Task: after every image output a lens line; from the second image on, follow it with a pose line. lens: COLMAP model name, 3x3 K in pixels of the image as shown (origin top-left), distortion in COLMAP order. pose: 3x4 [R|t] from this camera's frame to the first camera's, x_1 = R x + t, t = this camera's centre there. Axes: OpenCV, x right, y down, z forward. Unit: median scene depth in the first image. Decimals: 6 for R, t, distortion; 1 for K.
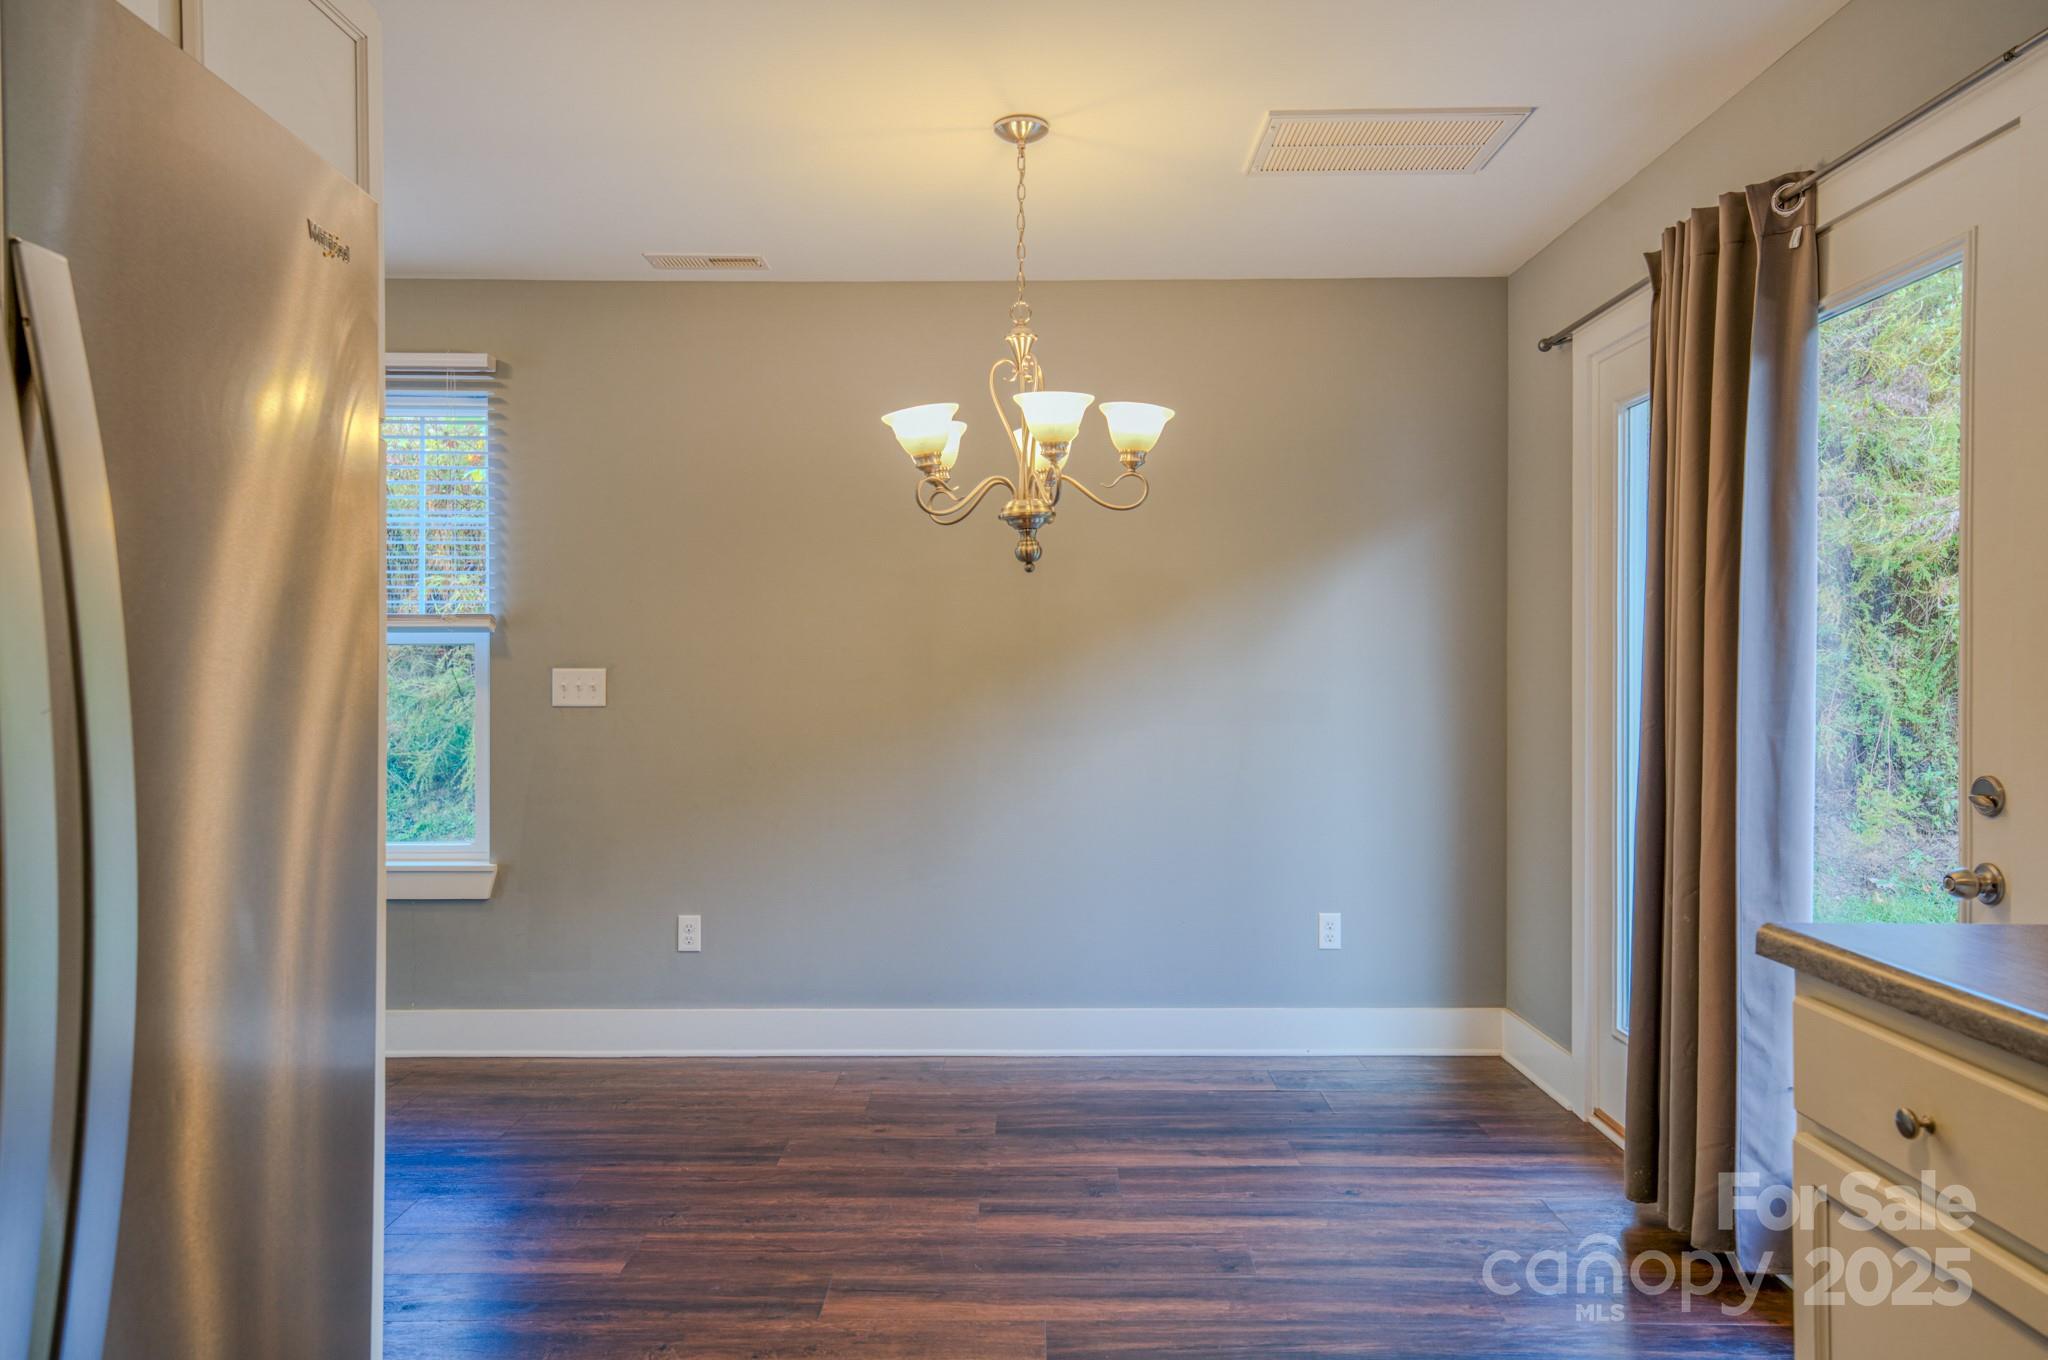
lens RADIAL K [[1334.4, 0, 1031.9], [0, 1334.4, 672.8], [0, 0, 1]] dist [0.022842, 0.008013]
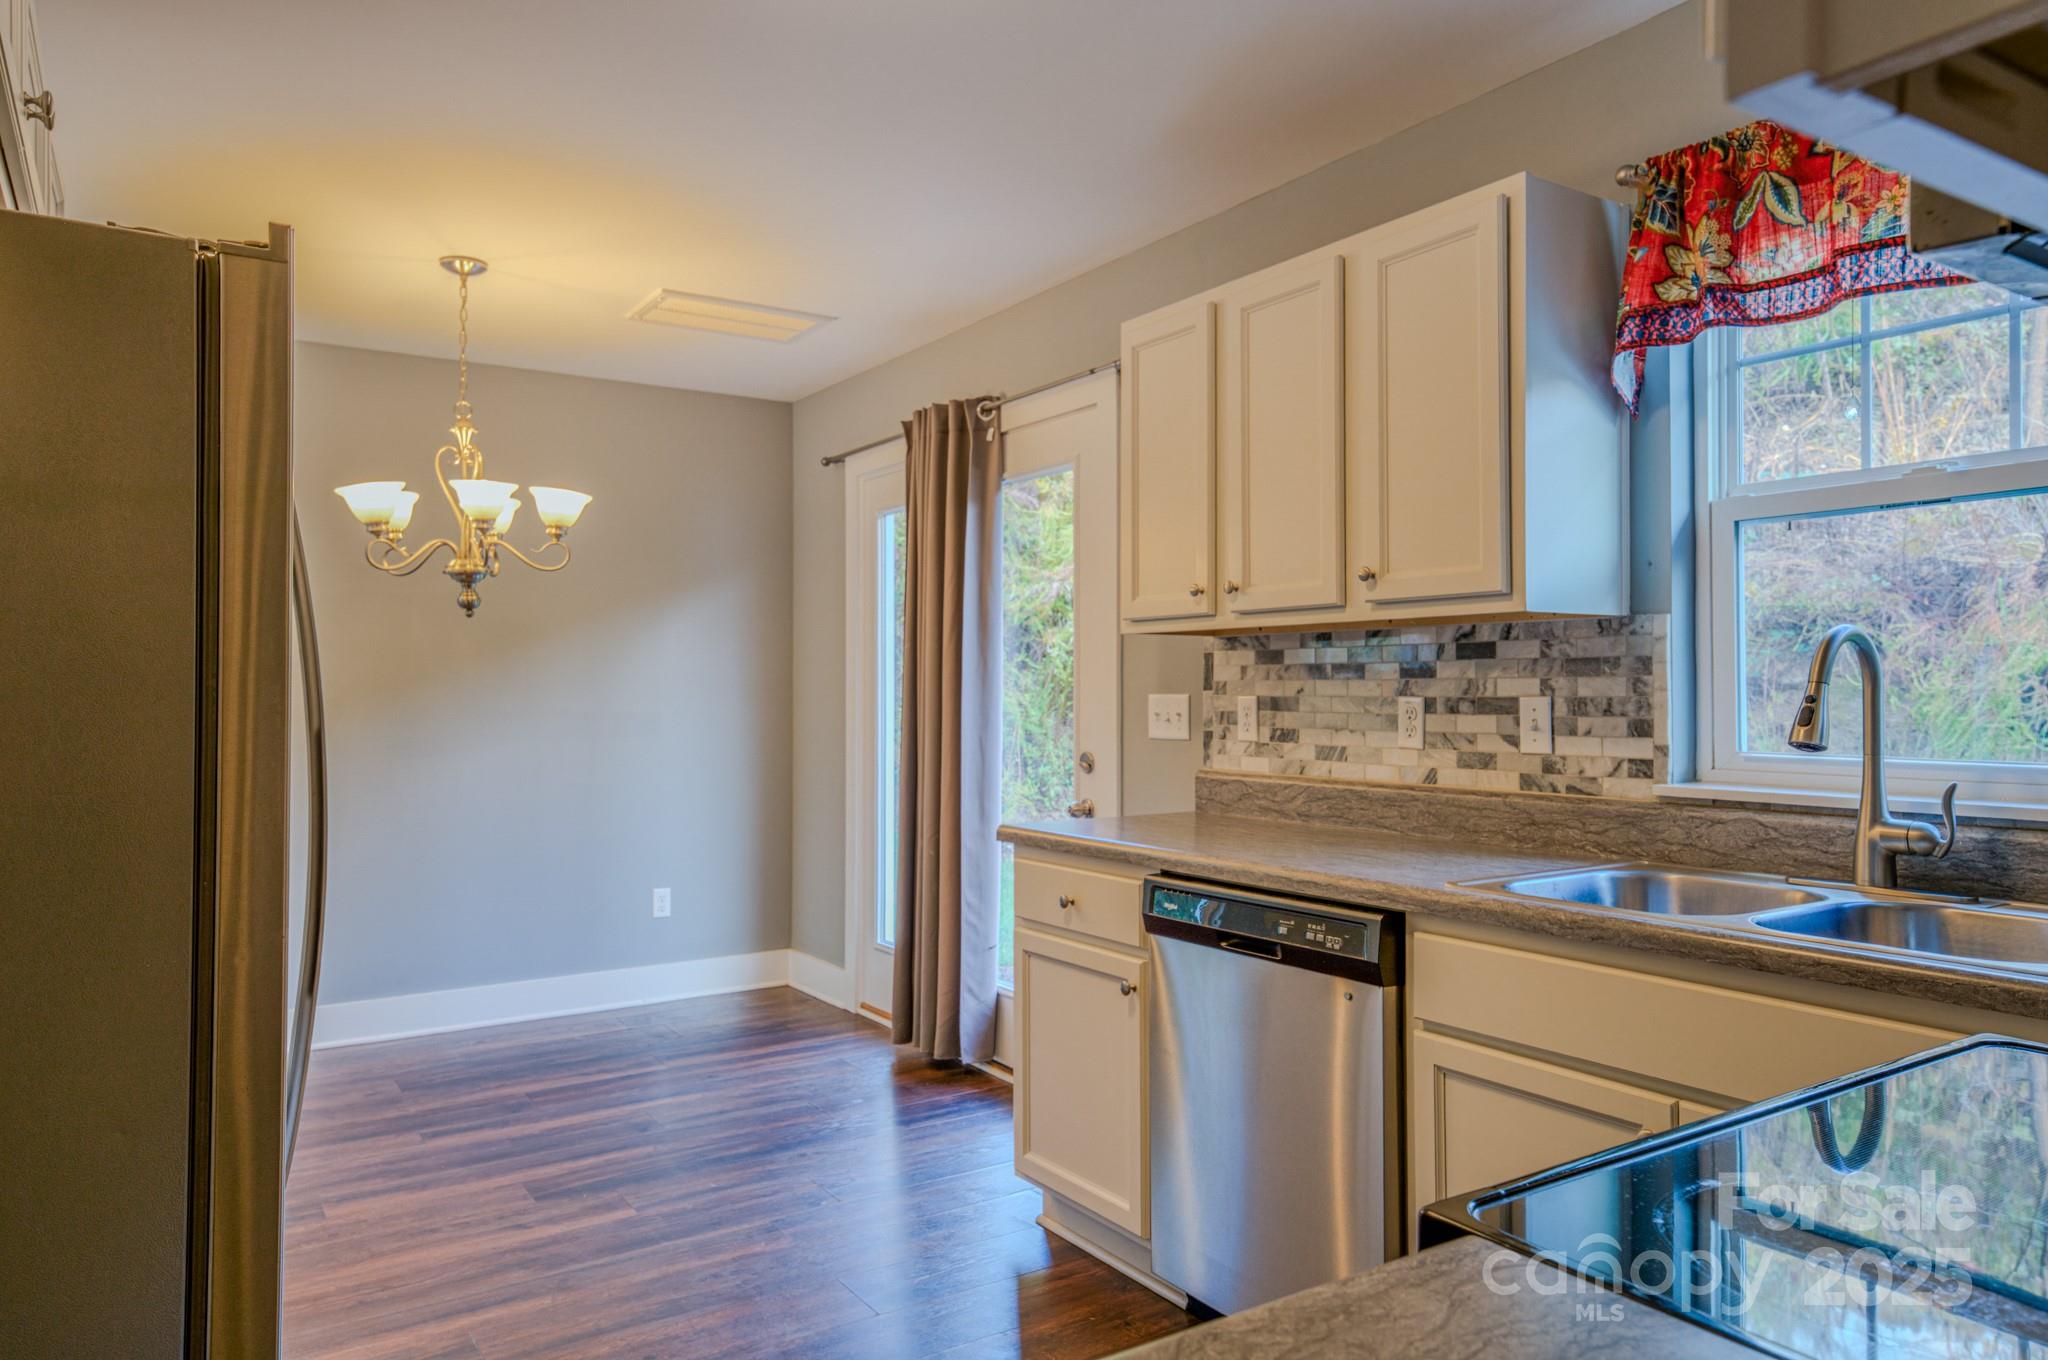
lens RADIAL K [[1334.4, 0, 1023.8], [0, 1334.4, 676.2], [0, 0, 1]] dist [0.022842, 0.008013]
pose [[0.834868, 0.005861, 0.550420, -0.260365], [0.003458, 0.999868, -0.015892, 0.001710], [-0.550440, 0.015172, 0.834737, -0.335830]]
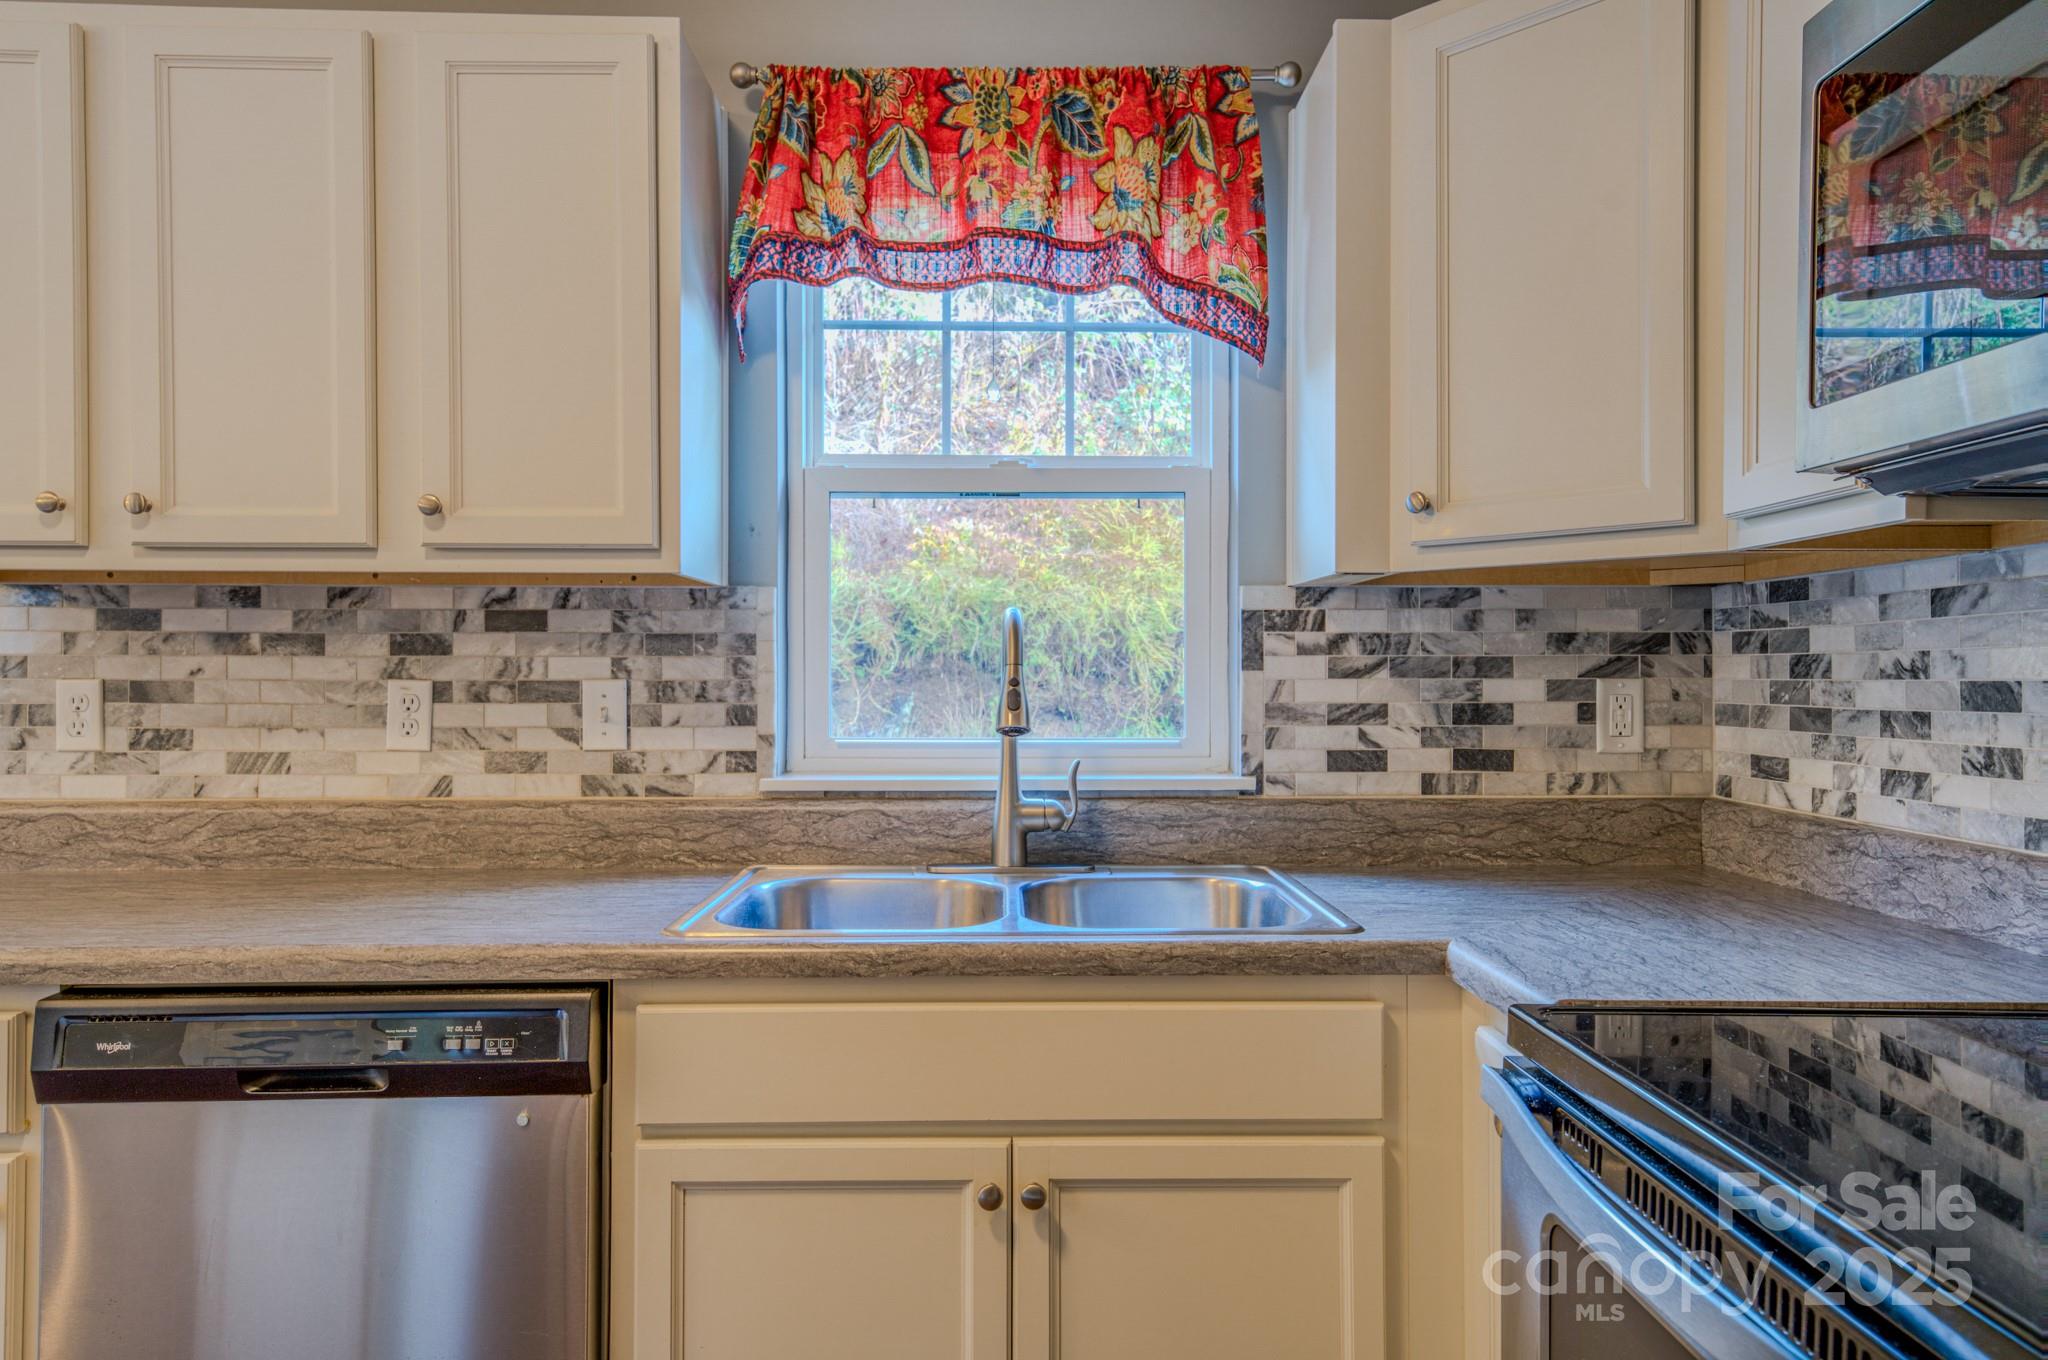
lens RADIAL K [[1334.4, 0, 1008.7], [0, 1334.4, 671.7], [0, 0, 1]] dist [0.022842, 0.008013]
pose [[-0.013233, 0.002169, 0.999910, -0.211402], [0.003681, 0.999991, -0.002121, 0.000307], [-0.999906, 0.003652, -0.013241, 0.005015]]
